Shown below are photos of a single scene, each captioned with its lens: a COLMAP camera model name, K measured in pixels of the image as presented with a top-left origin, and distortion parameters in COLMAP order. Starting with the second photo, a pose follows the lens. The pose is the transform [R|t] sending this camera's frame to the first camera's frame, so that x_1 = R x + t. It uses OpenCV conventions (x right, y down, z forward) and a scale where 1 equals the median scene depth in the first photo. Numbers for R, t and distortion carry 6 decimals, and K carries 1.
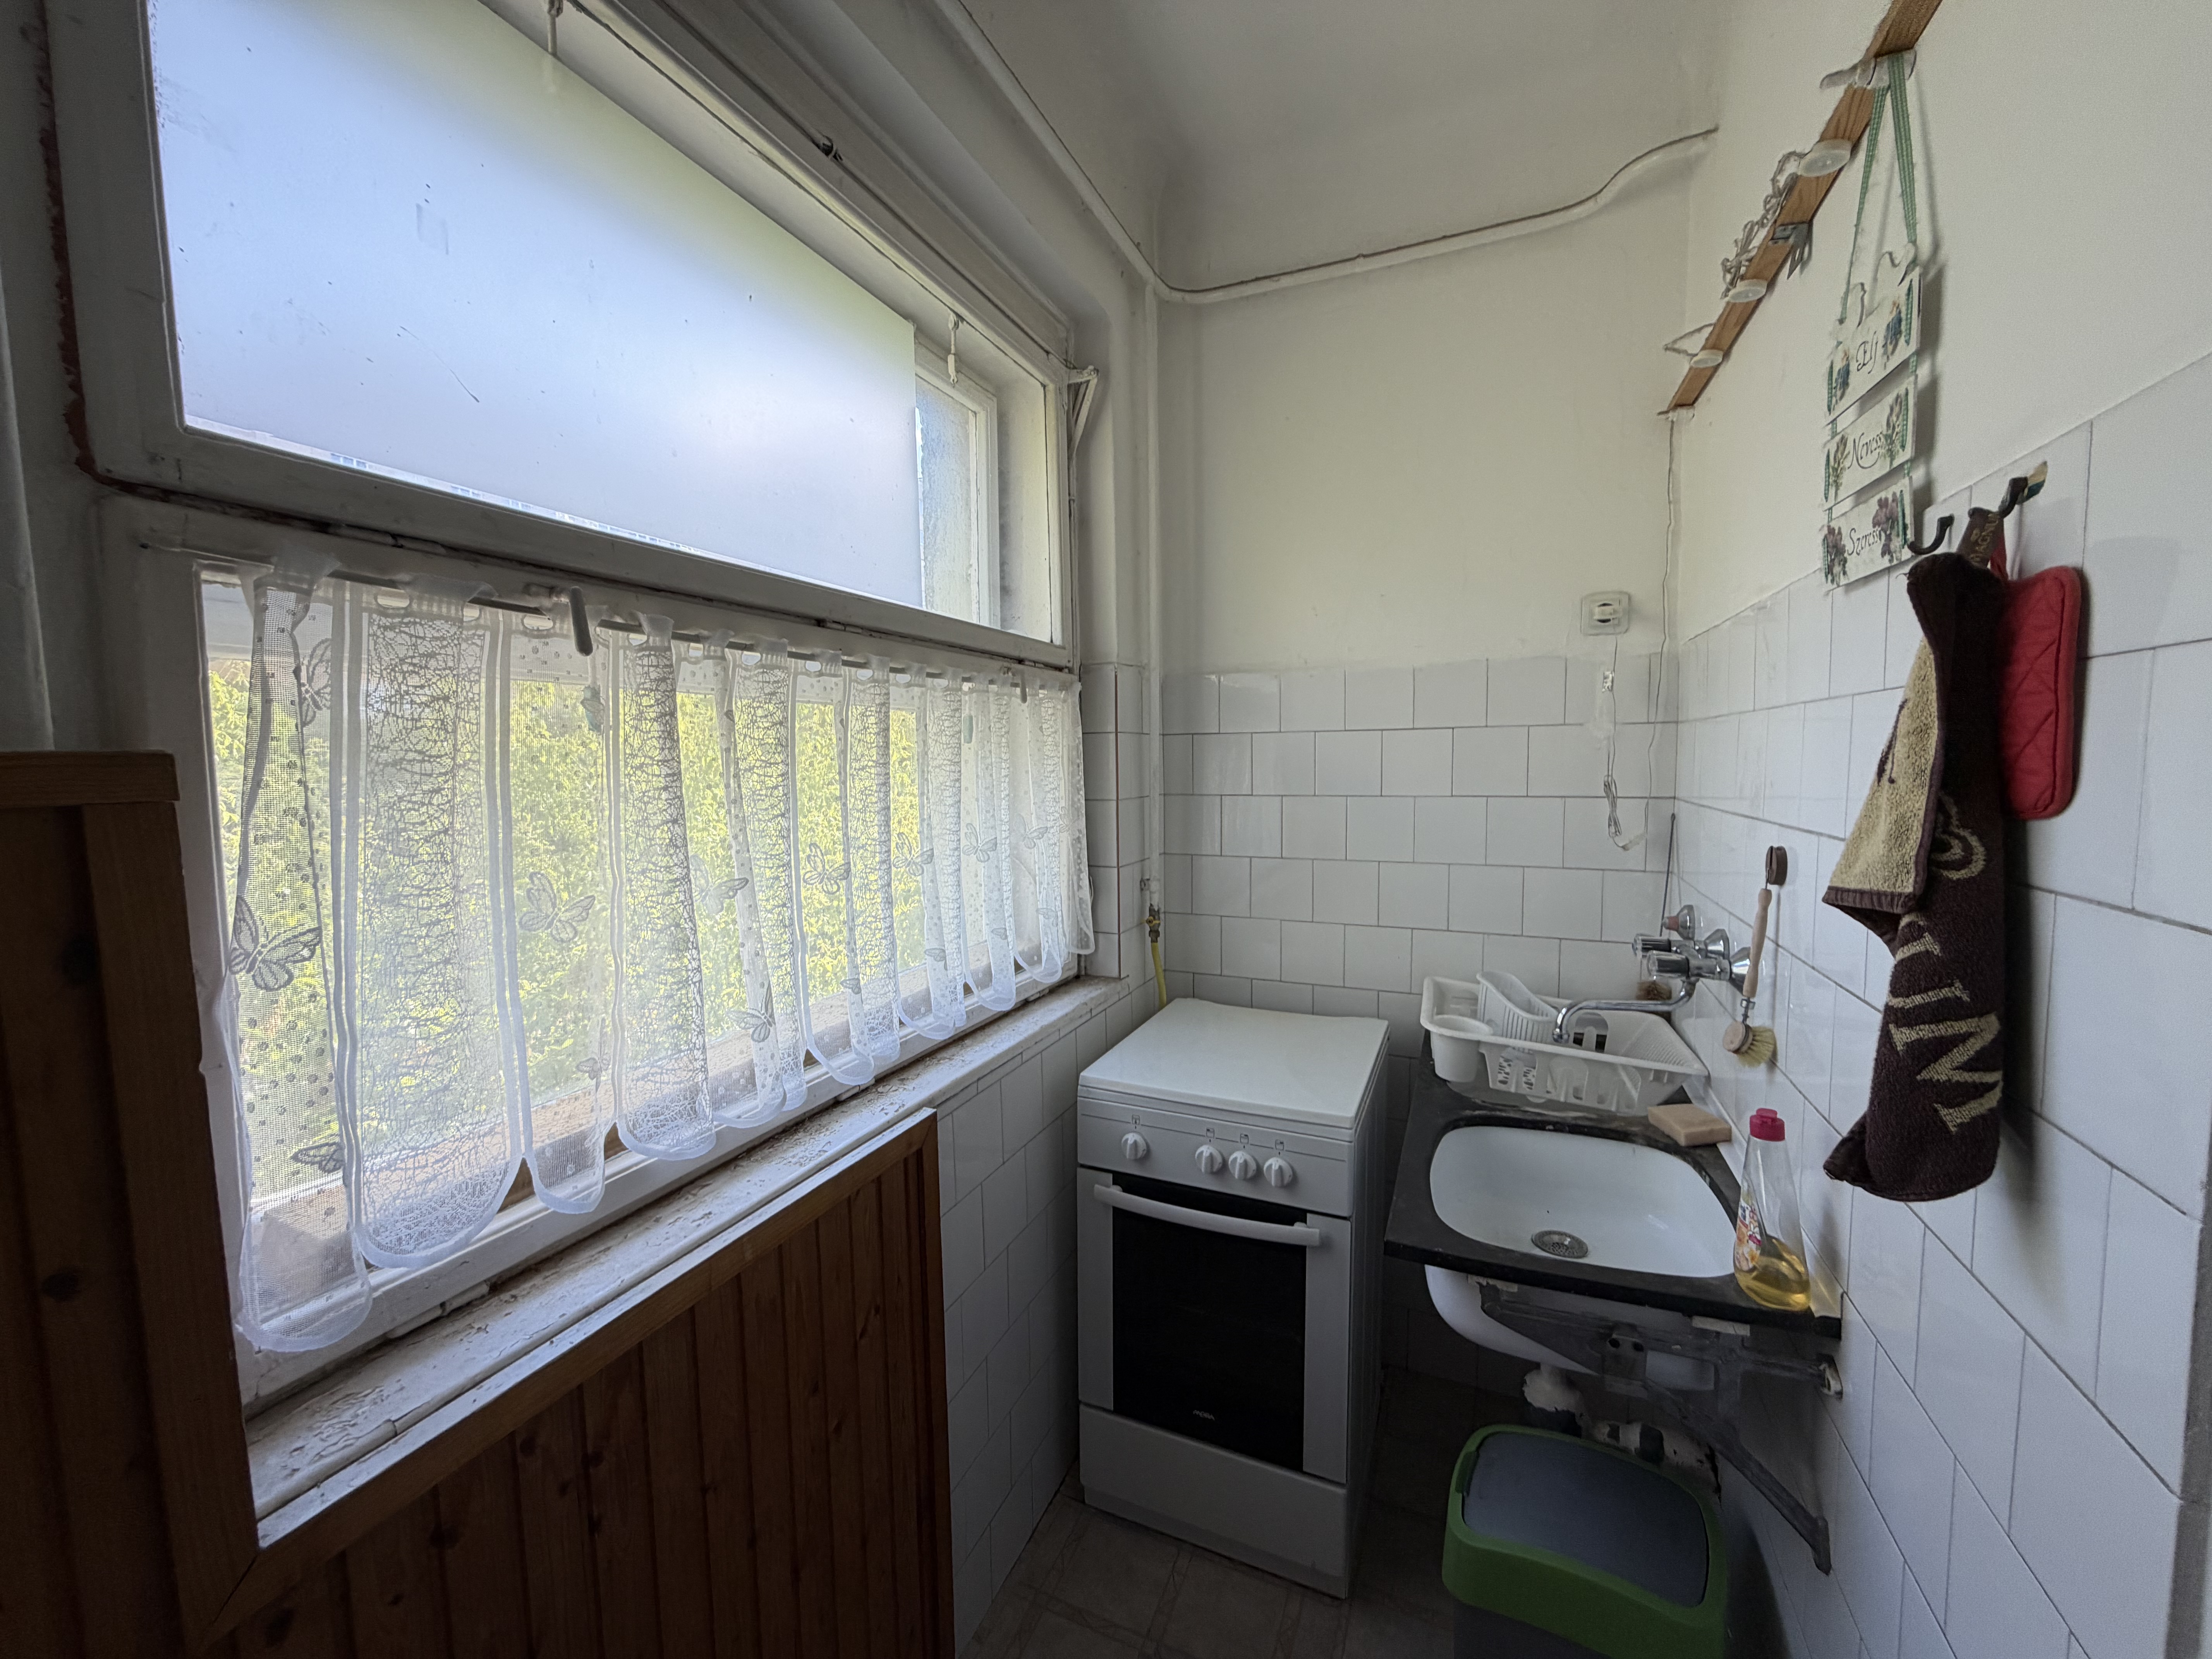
lens RADIAL K [[880.0, 0, 1105.6], [0, 880.0, 826.9], [0, 0, 1]] dist [0.000251, -0.000091]
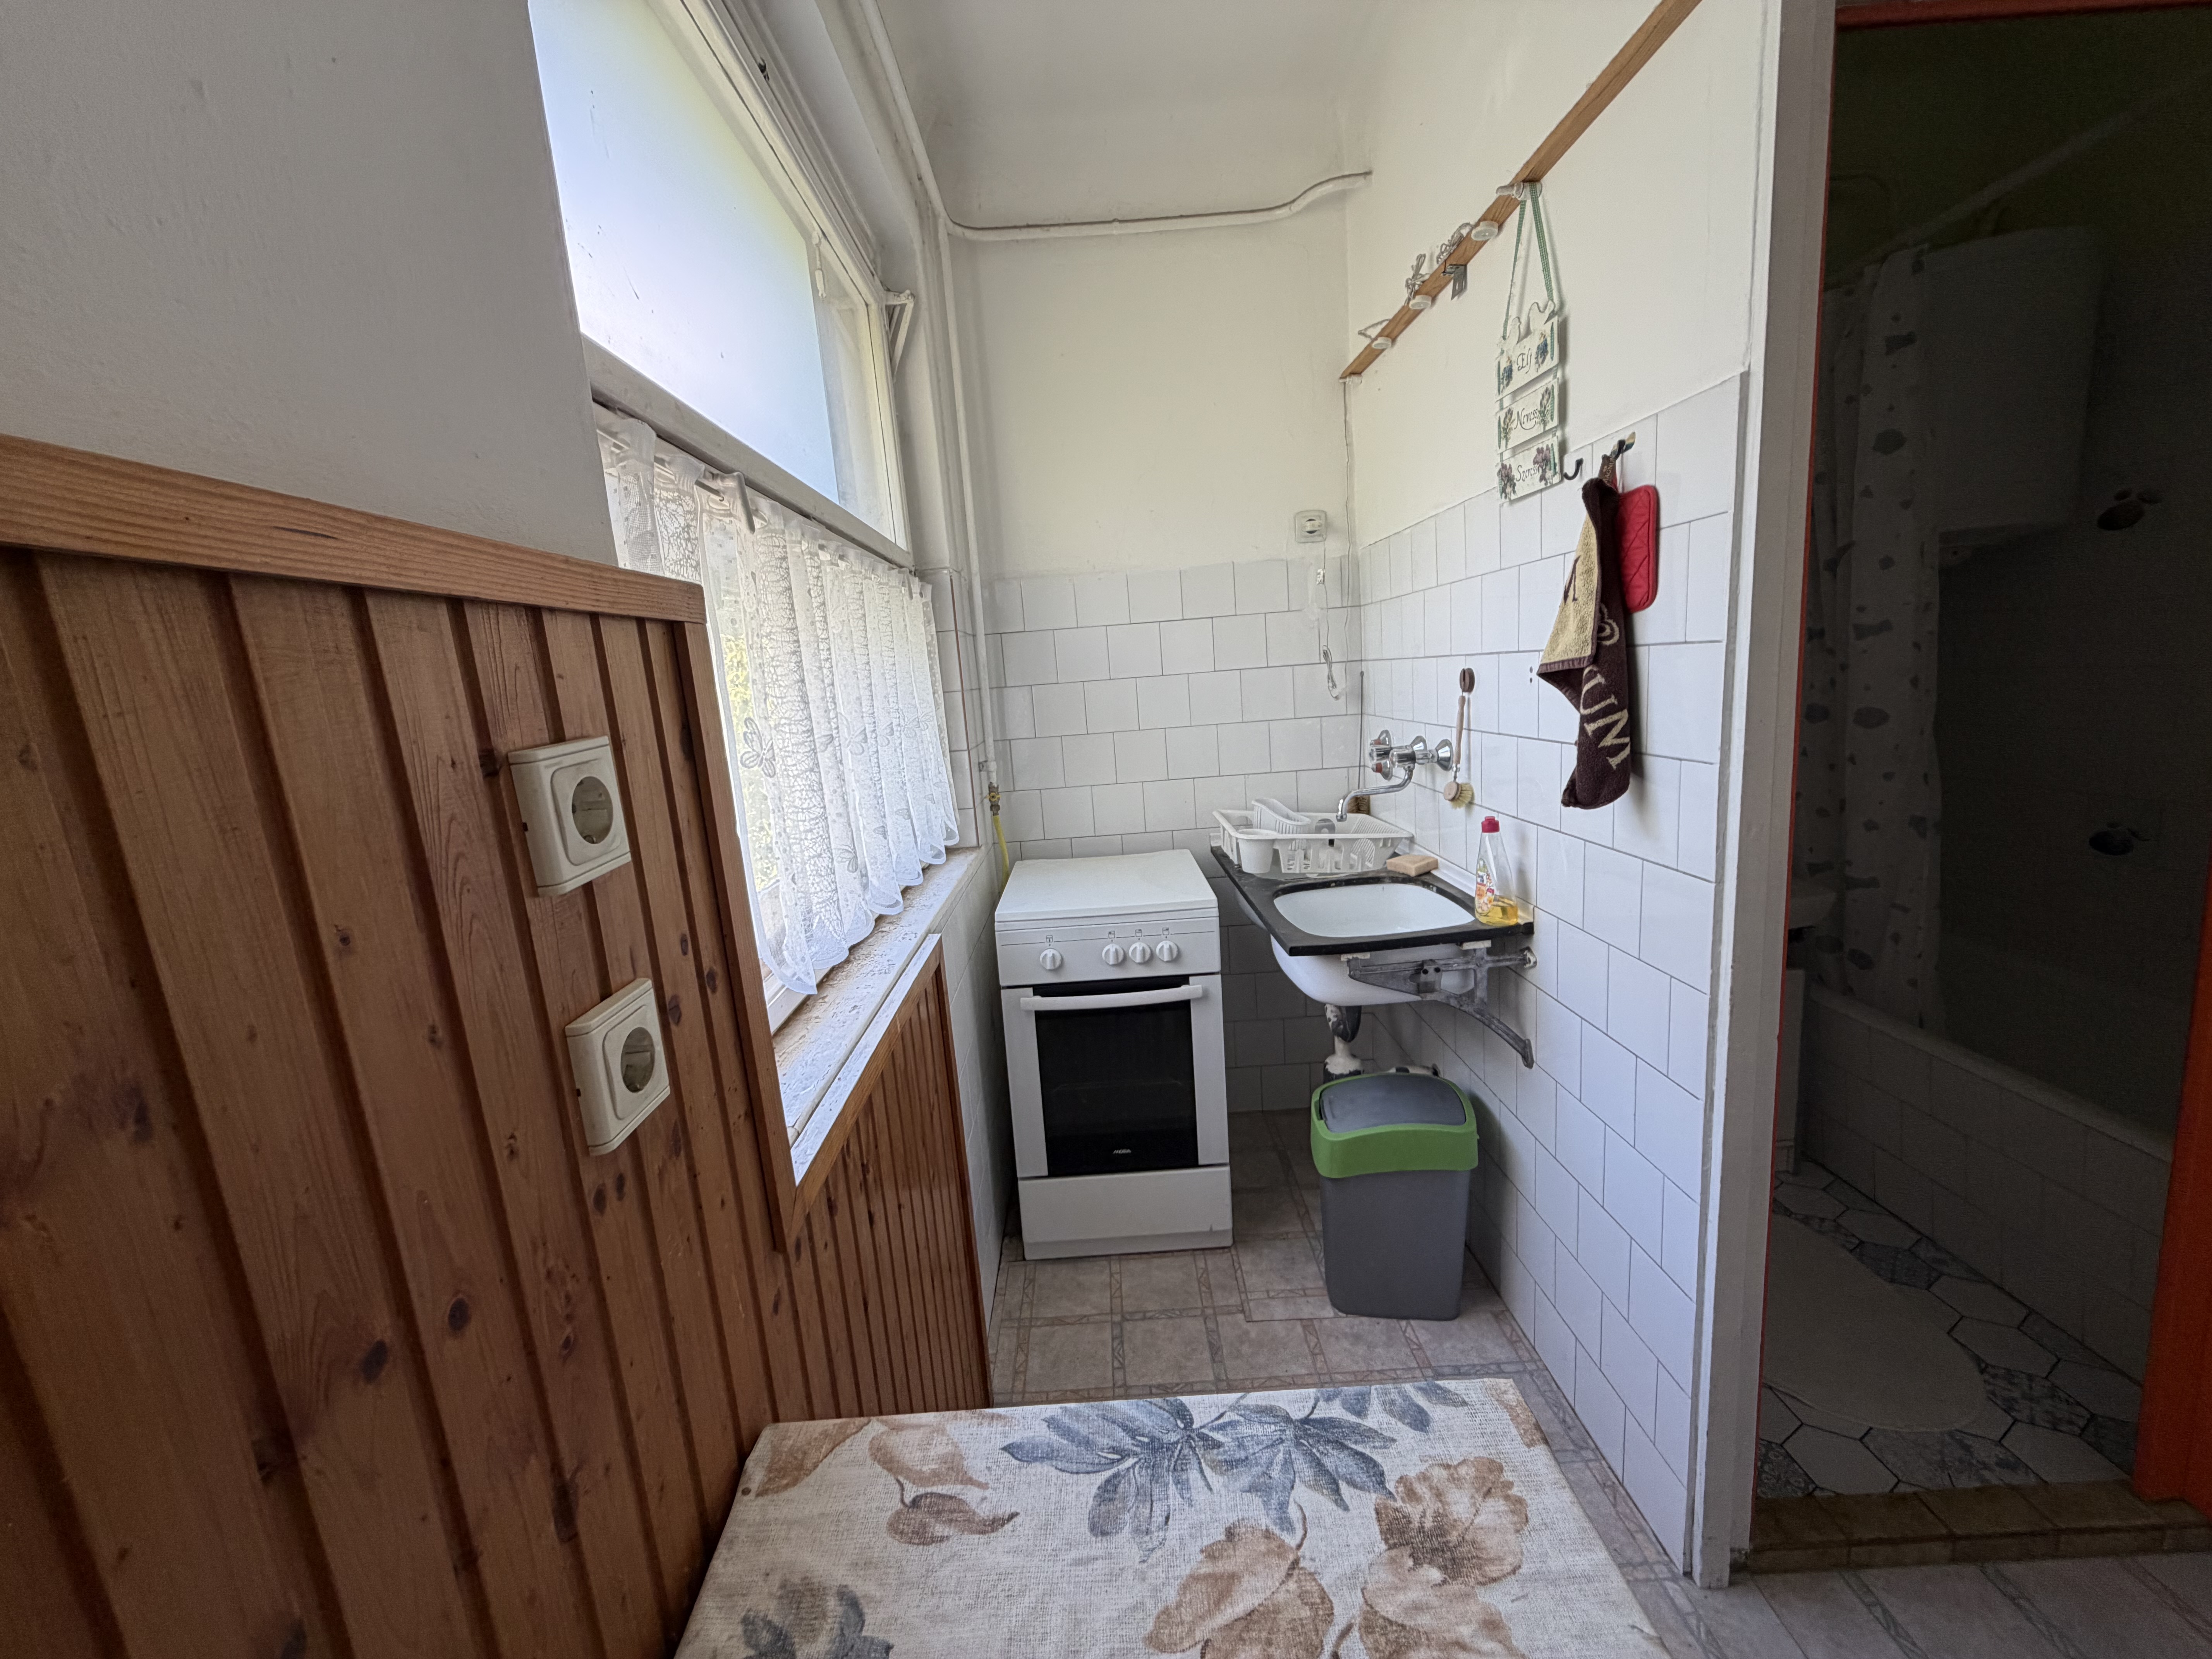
lens RADIAL K [[880.0, 0, 1103.2], [0, 880.0, 826.6], [0, 0, 1]] dist [0.000251, -0.000091]
pose [[0.909035, -0.123677, 0.397945, -0.590372], [0.094489, 0.991245, 0.092224, 0.111833], [-0.405867, -0.046234, 0.912762, -0.242649]]
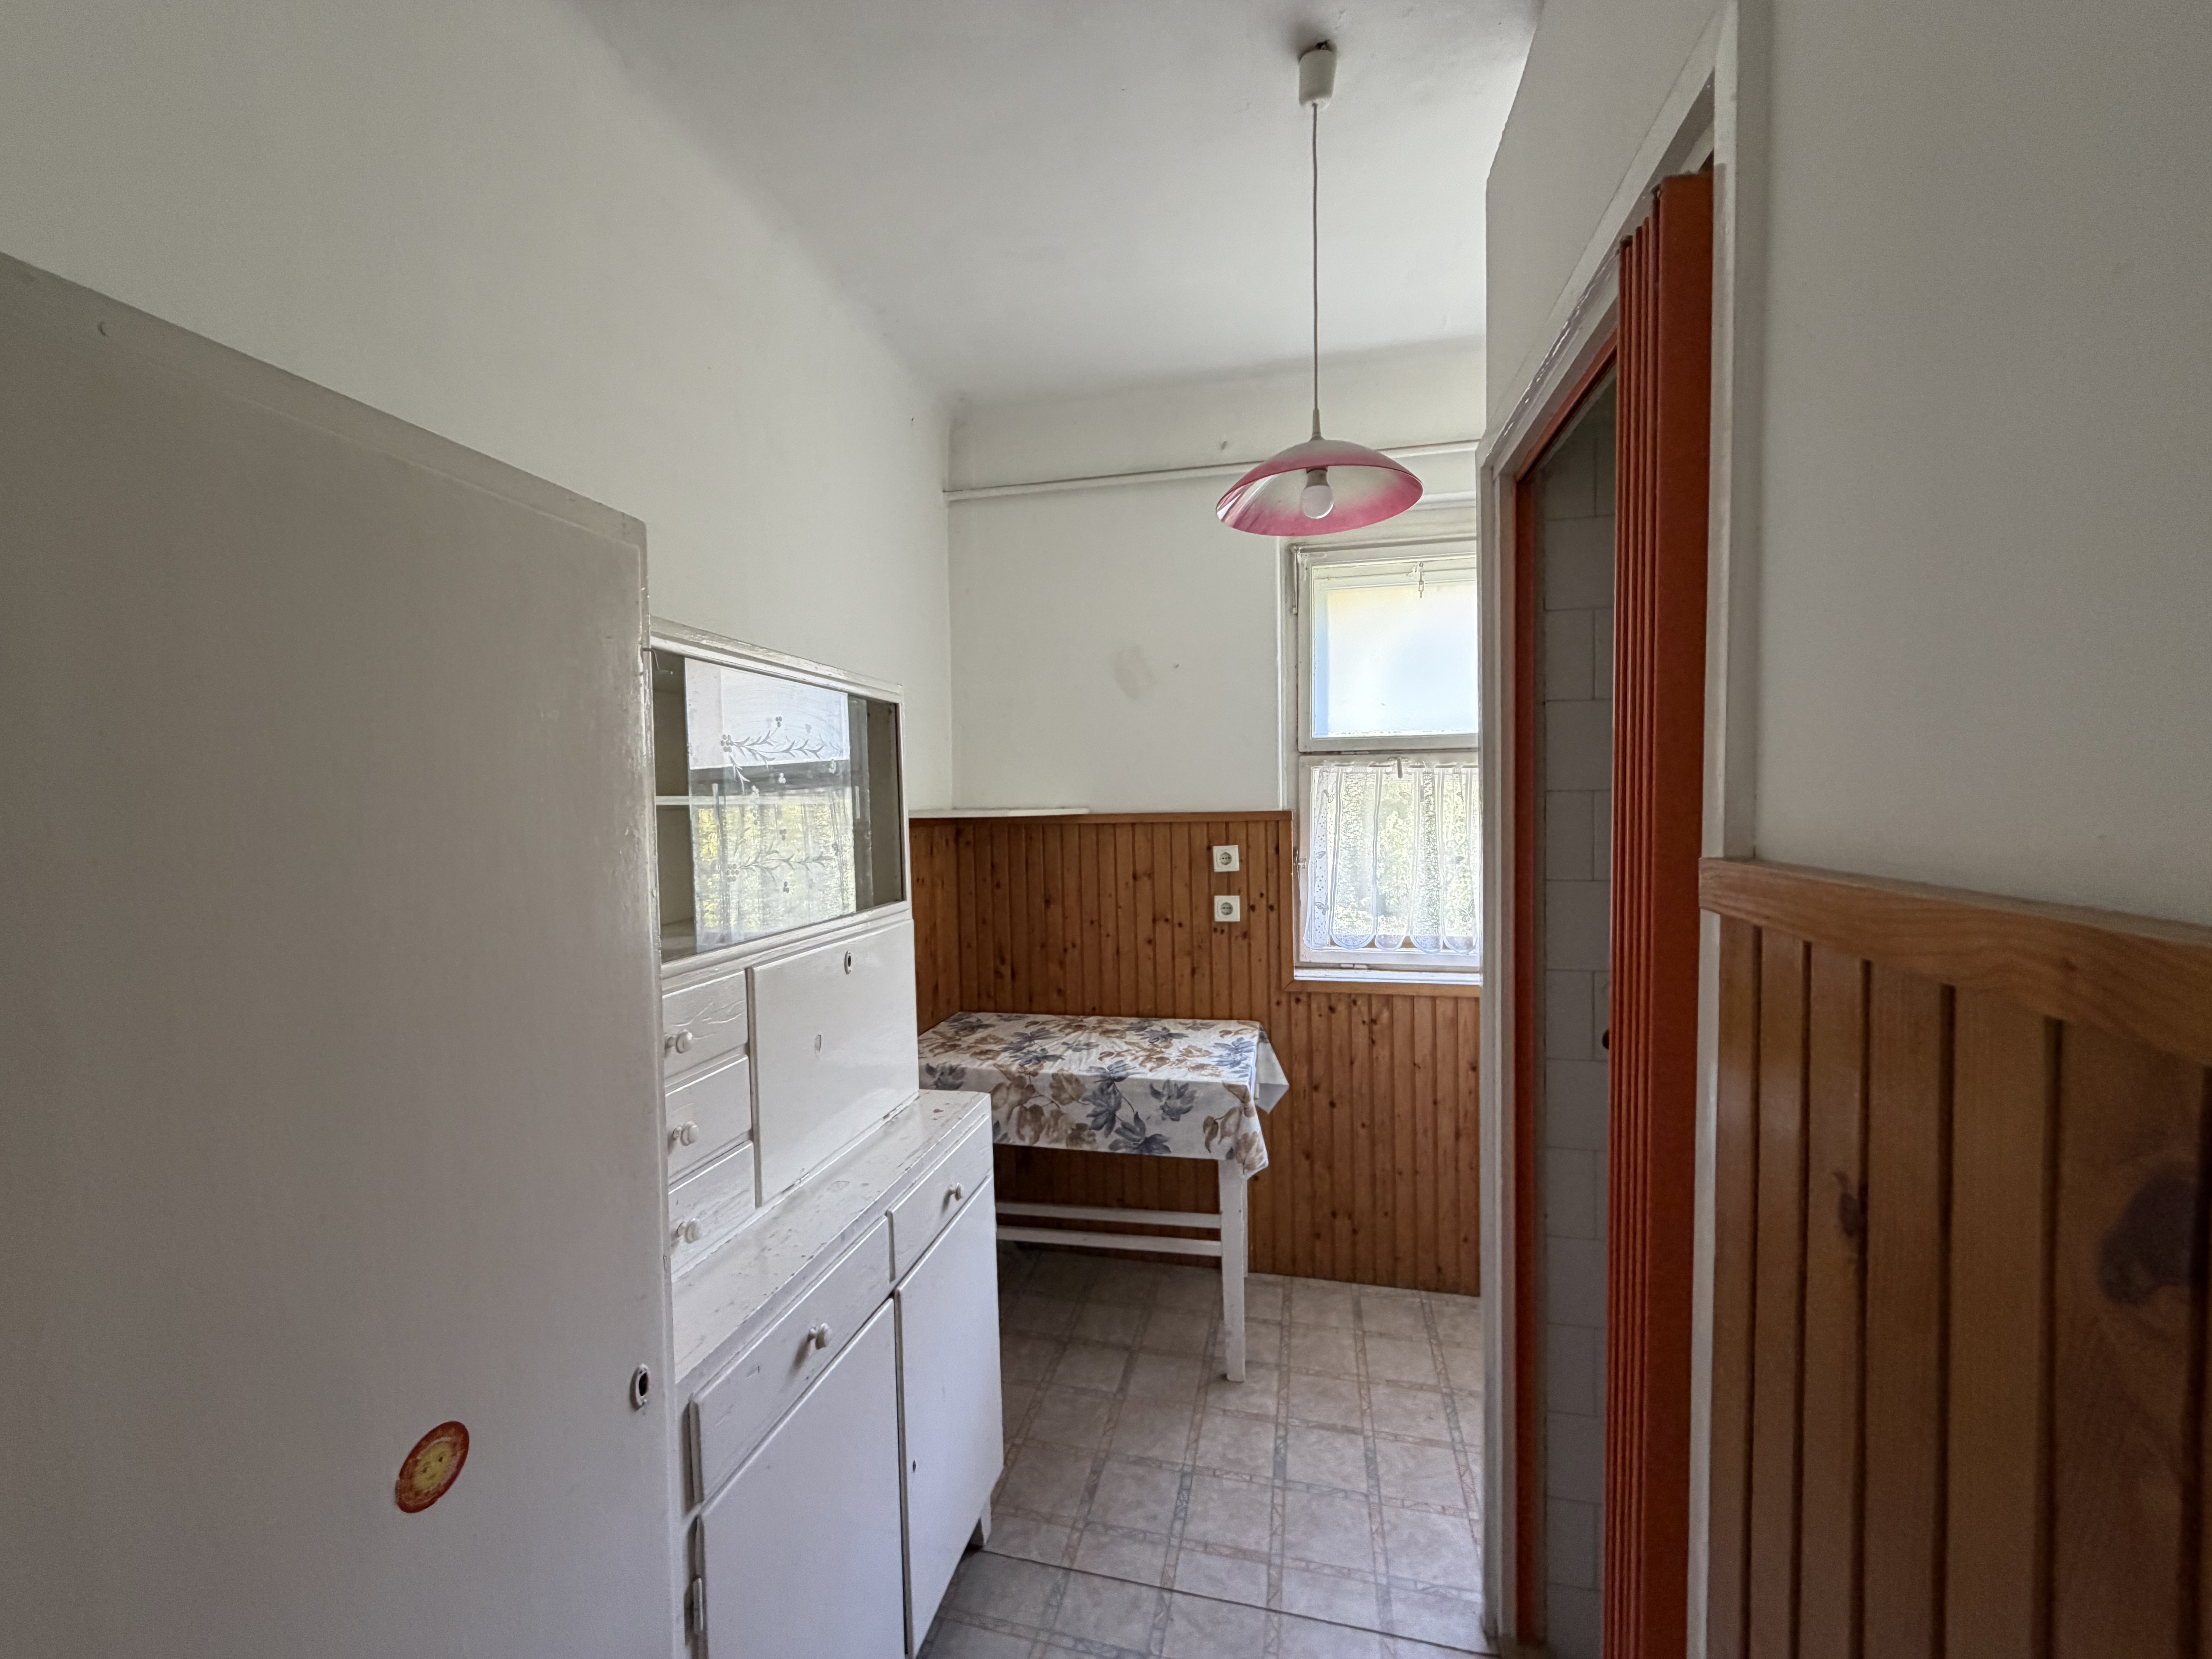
lens RADIAL K [[880.0, 0, 1112.7], [0, 880.0, 840.0], [0, 0, 1]] dist [0.000251, -0.000091]
pose [[0.200156, 0.052371, -0.978363, 2.027967], [-0.068201, 0.996893, 0.039410, -0.023396], [0.977387, 0.058837, 0.203106, -0.564598]]
